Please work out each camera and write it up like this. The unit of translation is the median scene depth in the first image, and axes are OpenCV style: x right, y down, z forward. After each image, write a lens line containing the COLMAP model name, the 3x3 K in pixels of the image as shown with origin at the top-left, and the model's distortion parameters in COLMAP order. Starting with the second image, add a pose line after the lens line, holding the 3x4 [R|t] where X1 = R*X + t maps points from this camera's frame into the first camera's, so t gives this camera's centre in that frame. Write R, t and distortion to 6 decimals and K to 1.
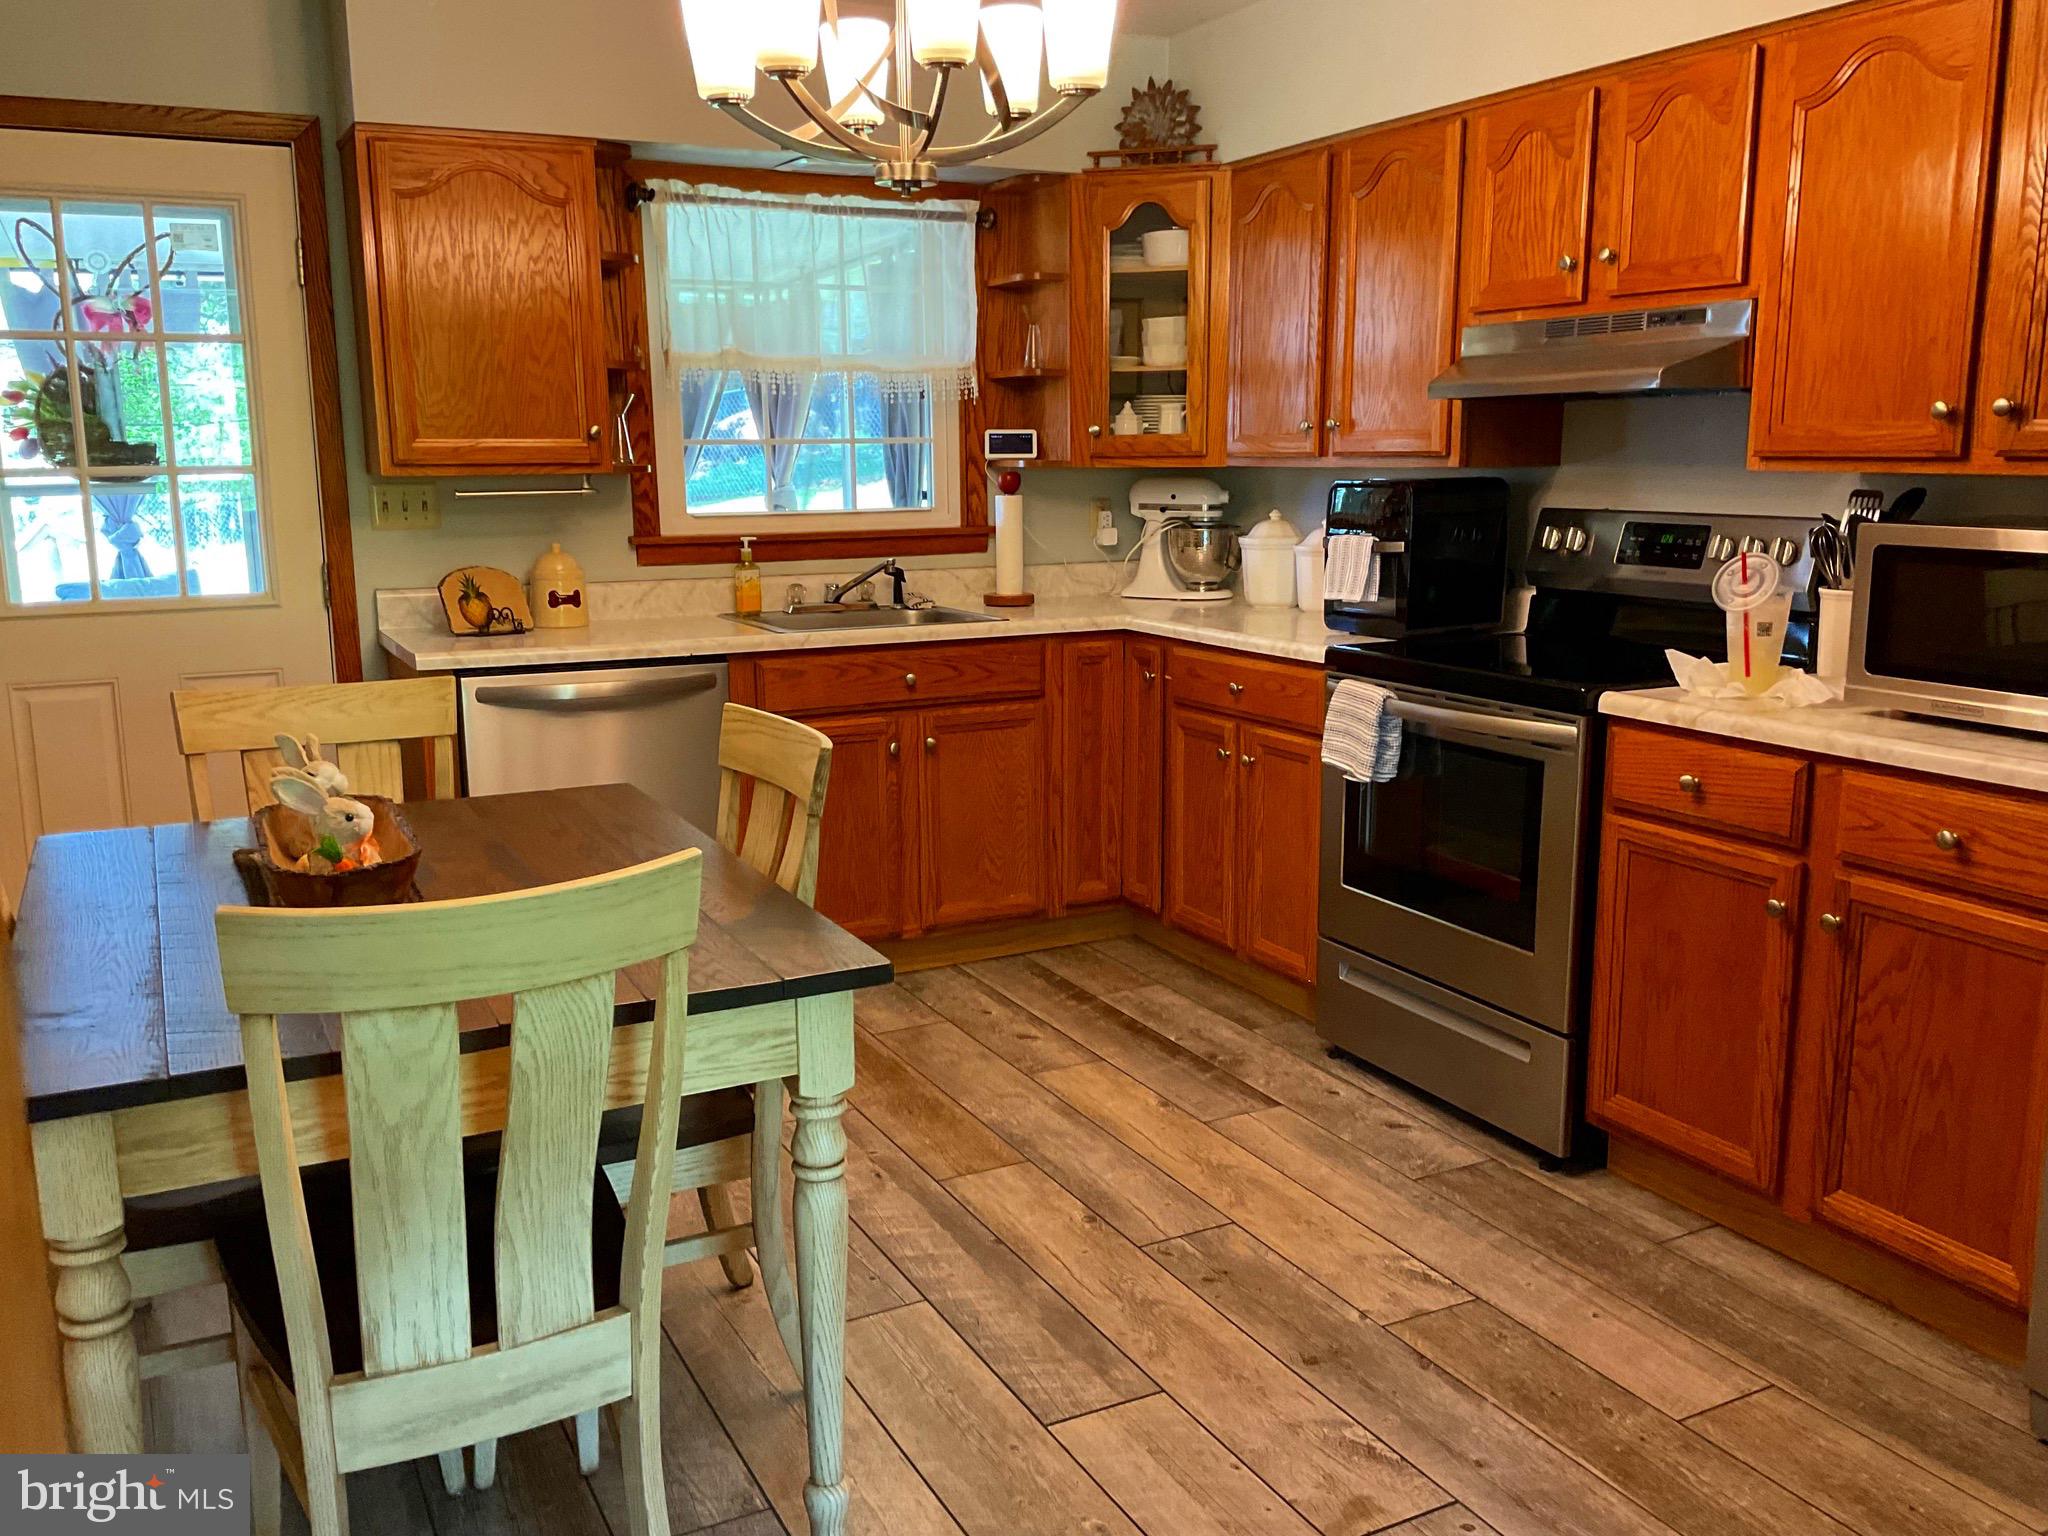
lens RADIAL K [[1697.8, 0, 1020.5], [0, 1697.8, 765.0], [0, 0, 1]] dist [0.129598, -0.268494]
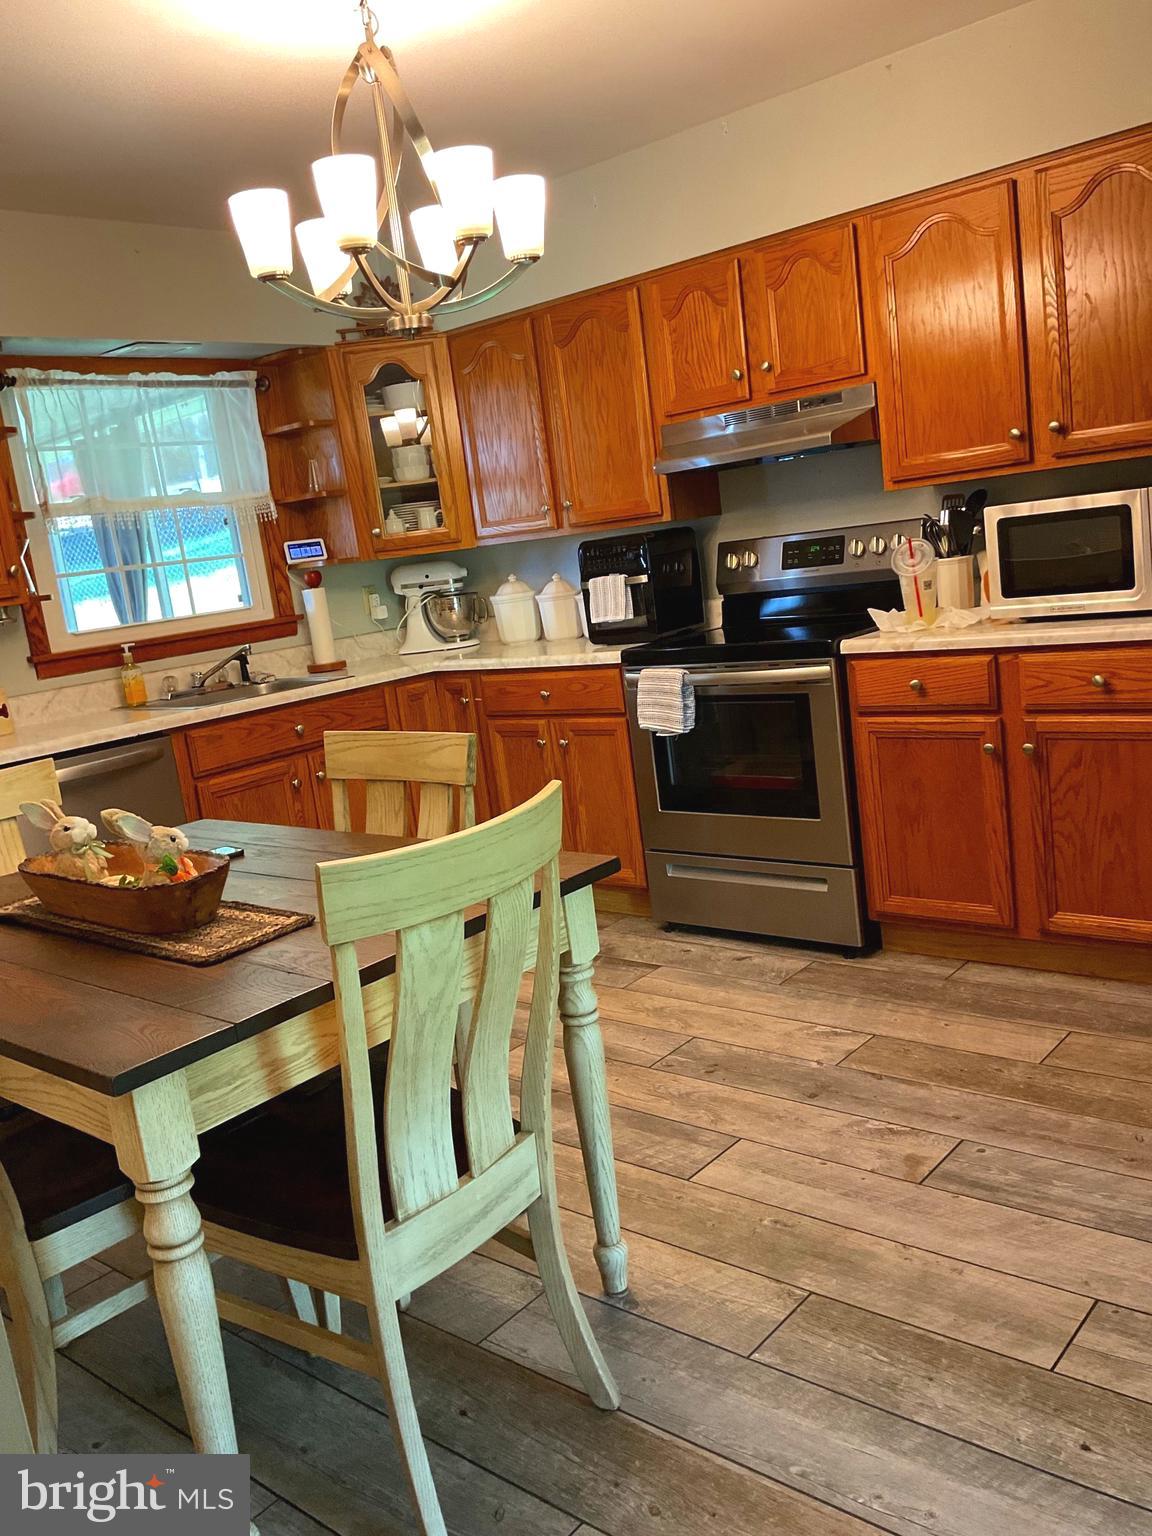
lens RADIAL K [[1273.3, 0, 576.0], [0, 1273.3, 768.0], [0, 0, 1]] dist [0.129598, -0.268494]
pose [[0.919284, -0.176501, 0.351802, -0.260328], [0.187688, 0.982226, 0.002345, 0.019283], [-0.345963, 0.063873, 0.936071, 0.007543]]
